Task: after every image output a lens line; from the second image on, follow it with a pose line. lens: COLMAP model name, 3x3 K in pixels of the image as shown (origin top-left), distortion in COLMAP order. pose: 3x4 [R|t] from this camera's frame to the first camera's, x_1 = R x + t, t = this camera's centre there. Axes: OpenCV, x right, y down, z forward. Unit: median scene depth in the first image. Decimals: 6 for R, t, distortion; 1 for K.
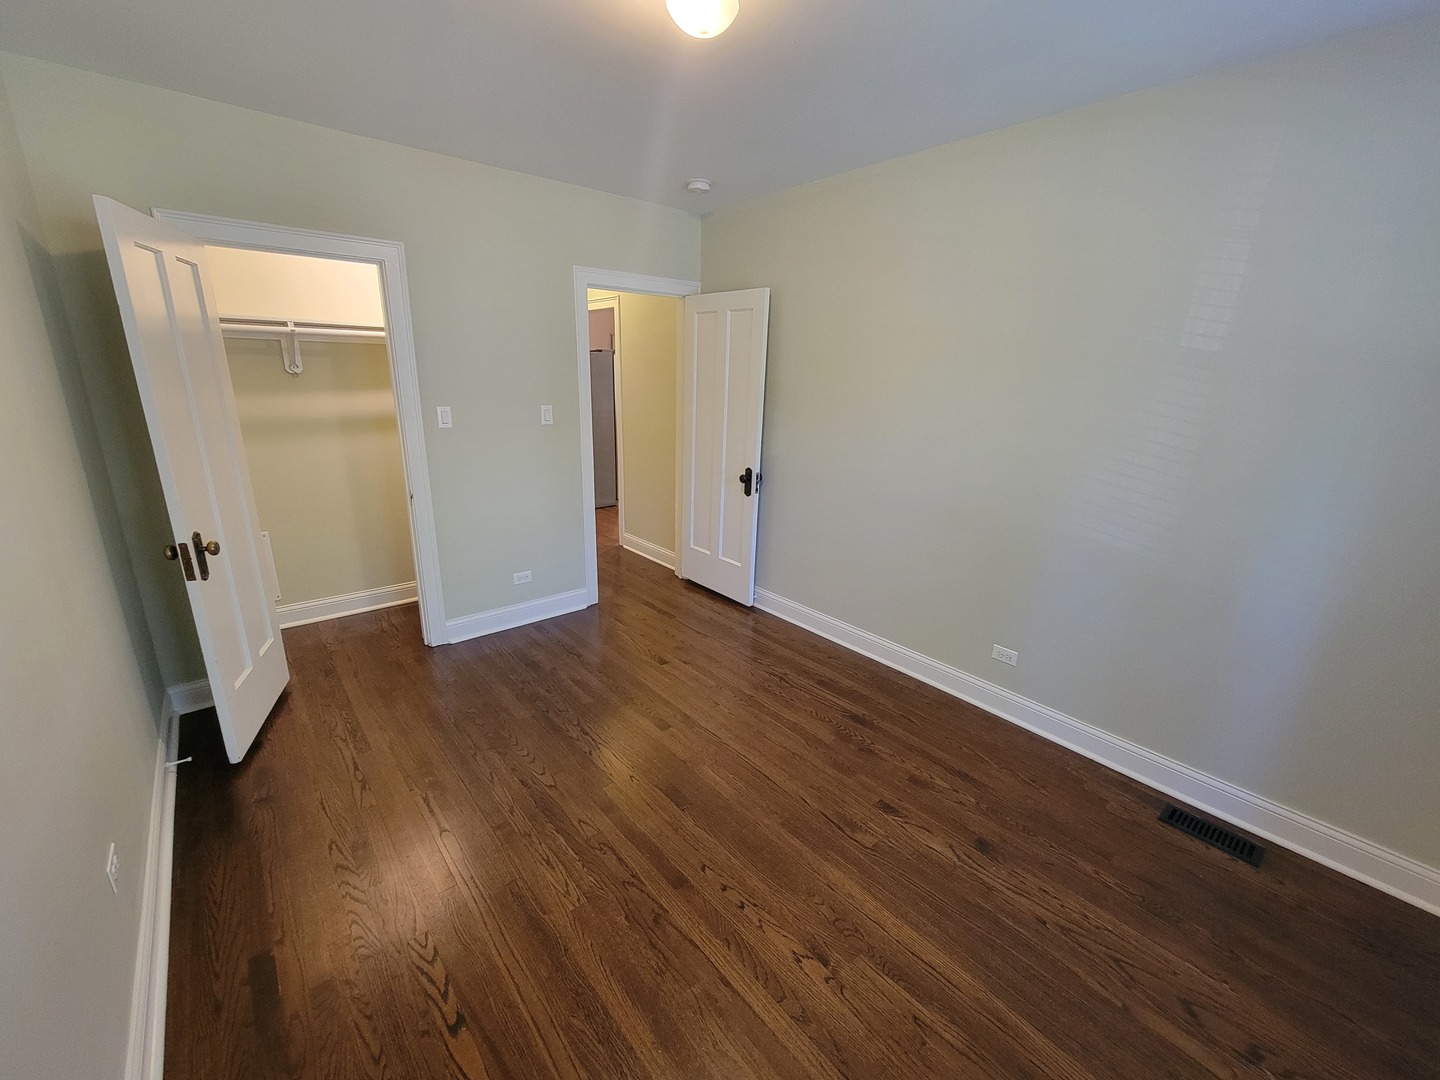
lens RADIAL K [[589.8, 0, 716.0], [0, 589.8, 542.1], [0, 0, 1]] dist [-0.007071, 0.003400]
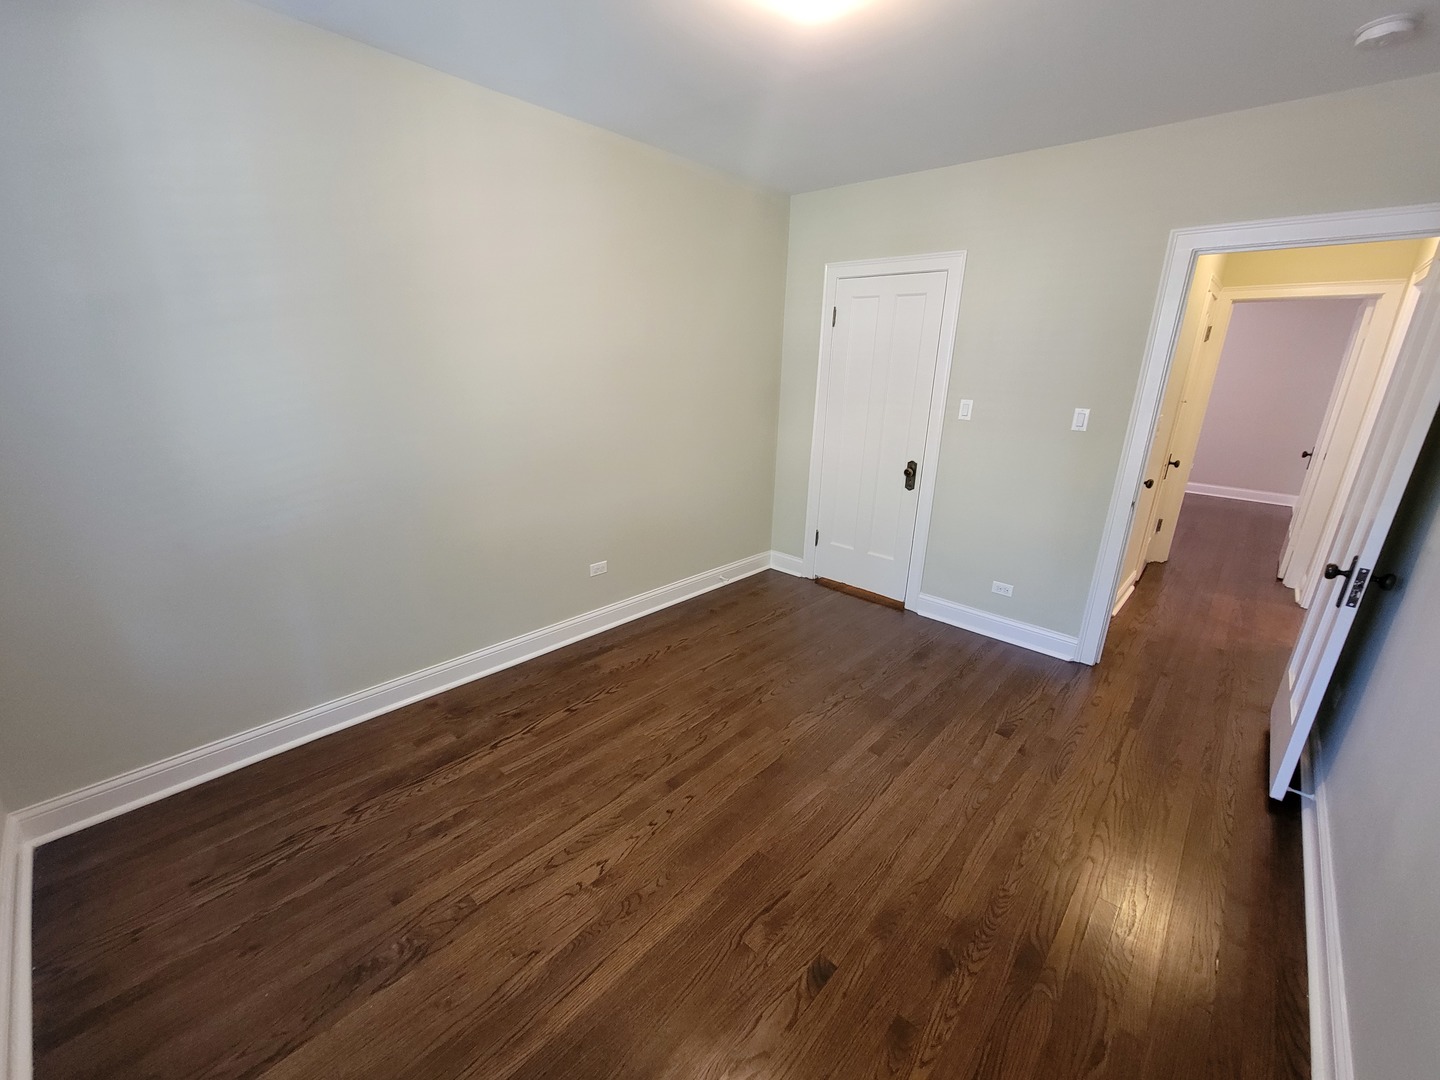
lens RADIAL K [[591.6, 0, 718.0], [0, 591.6, 540.5], [0, 0, 1]] dist [-0.000405, -0.000241]
pose [[0.123254, 0.277121, -0.952897, 0.764889], [-0.299399, 0.925859, 0.230532, -0.144198], [0.946134, 0.256883, 0.197086, 0.582443]]
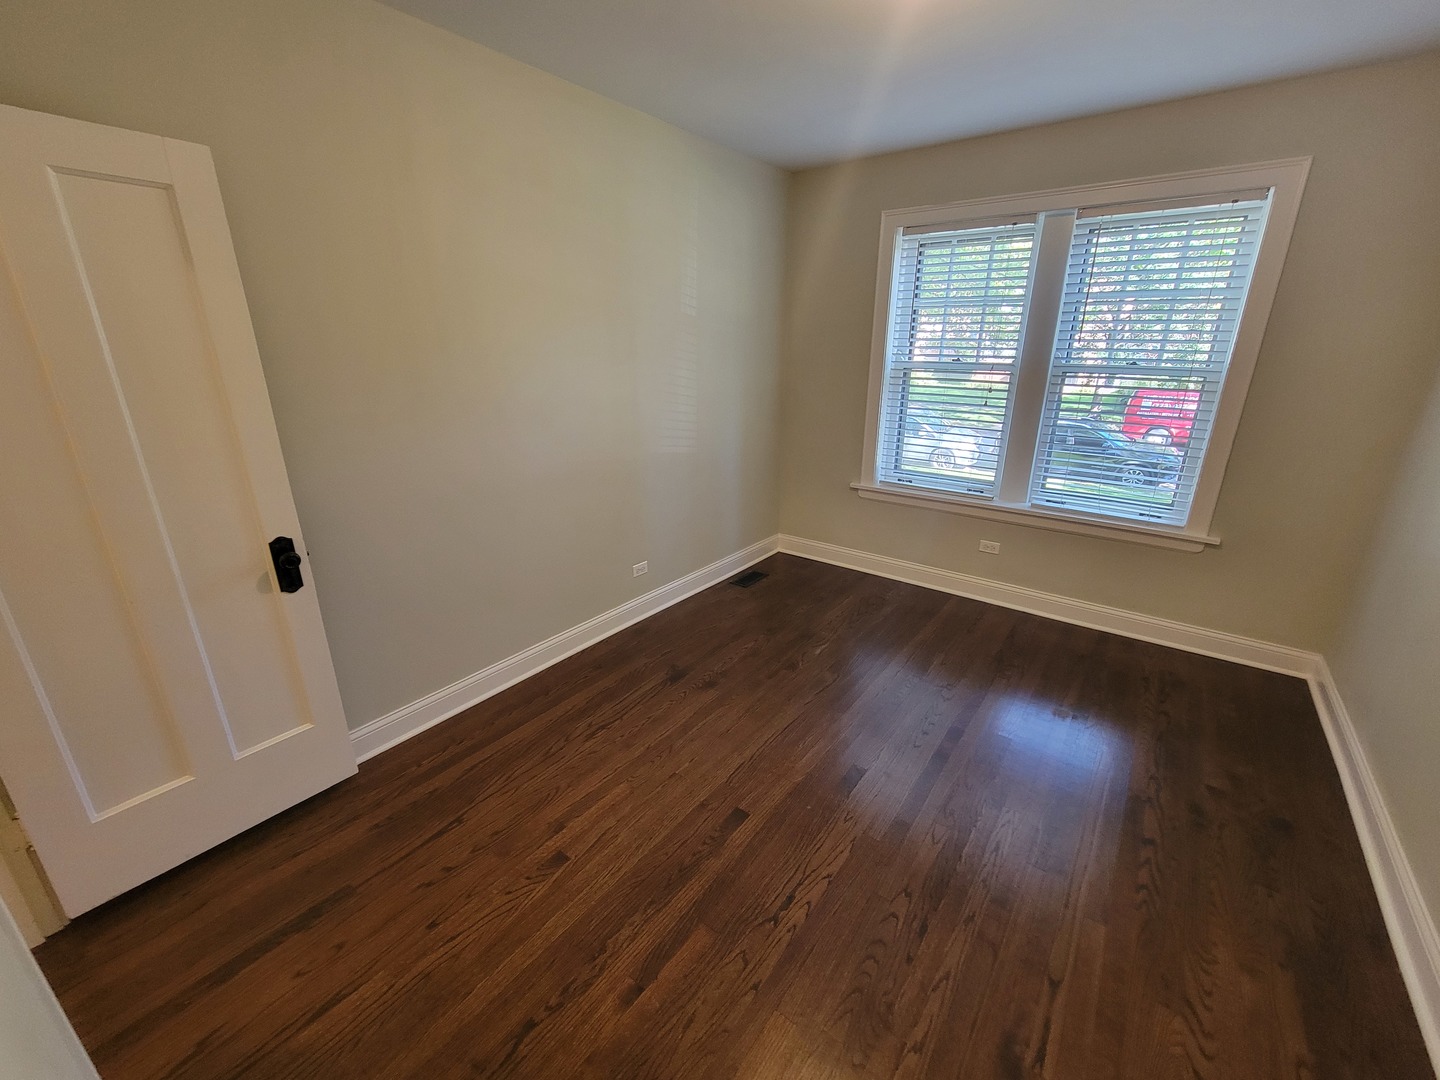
lens RADIAL K [[589.8, 0, 716.0], [0, 589.8, 542.1], [0, 0, 1]] dist [-0.007071, 0.003400]
pose [[-0.214455, -0.345473, 0.913596, -0.753521], [0.269088, 0.878264, 0.395277, -0.350815], [-0.938936, 0.330607, -0.095385, 1.135349]]
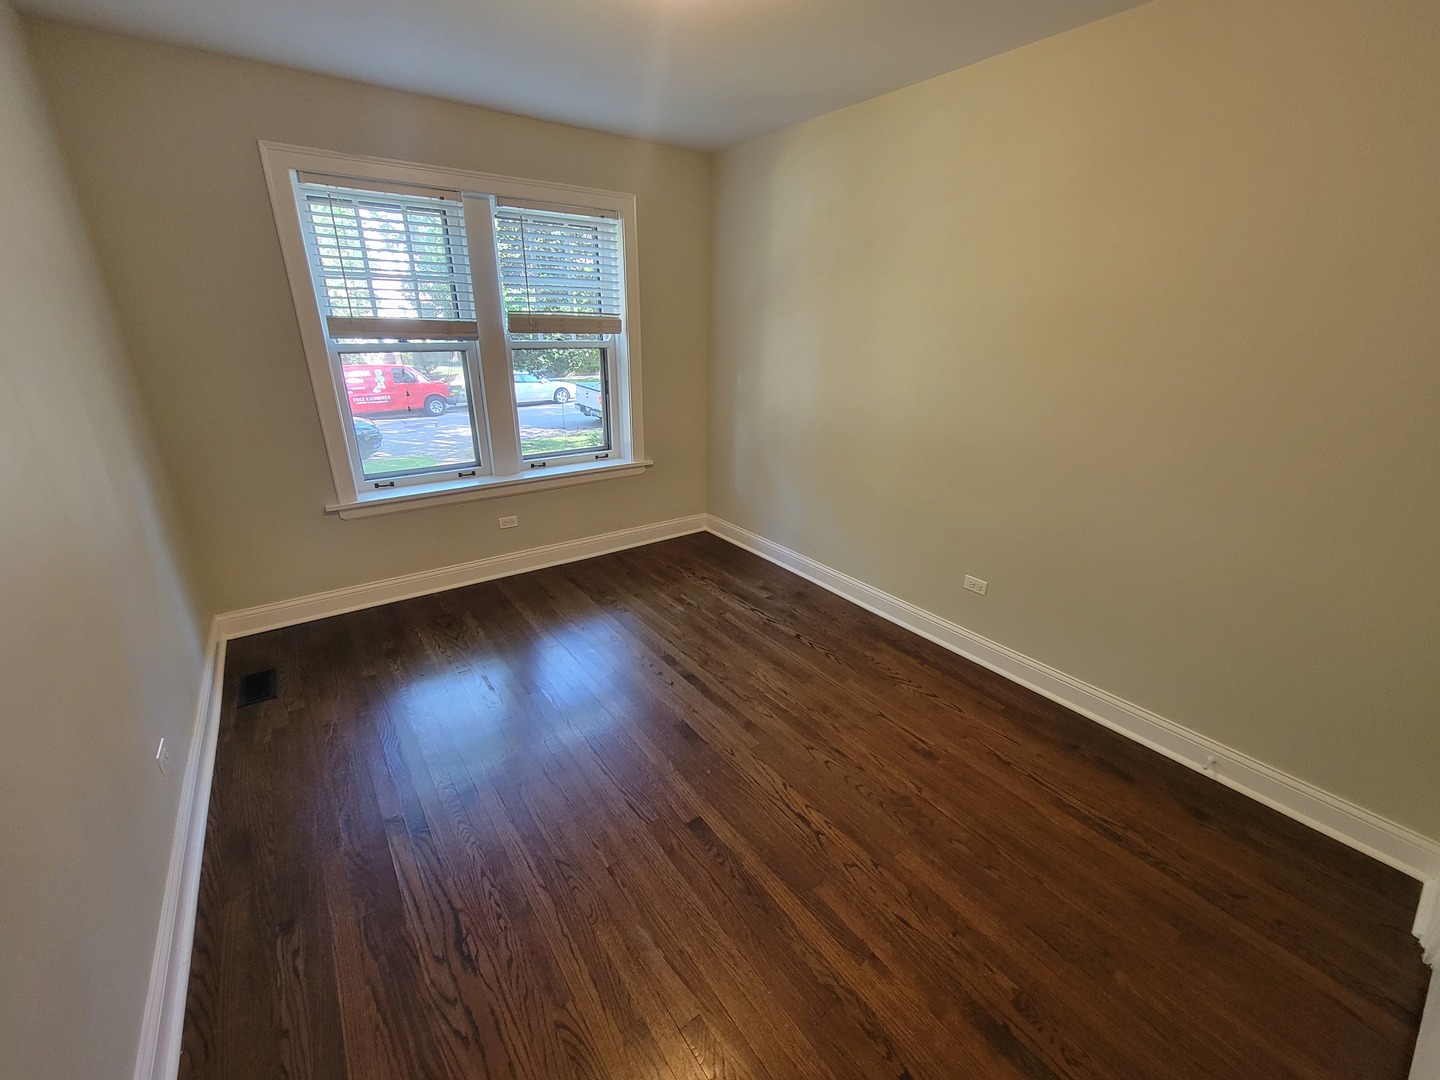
lens RADIAL K [[591.6, 0, 718.0], [0, 591.6, 540.5], [0, 0, 1]] dist [-0.000405, -0.000241]
pose [[-0.996660, -0.061873, 0.053300, -0.150776], [-0.017663, 0.800534, 0.599027, -0.462774], [-0.079732, 0.596085, -0.798953, 1.579572]]
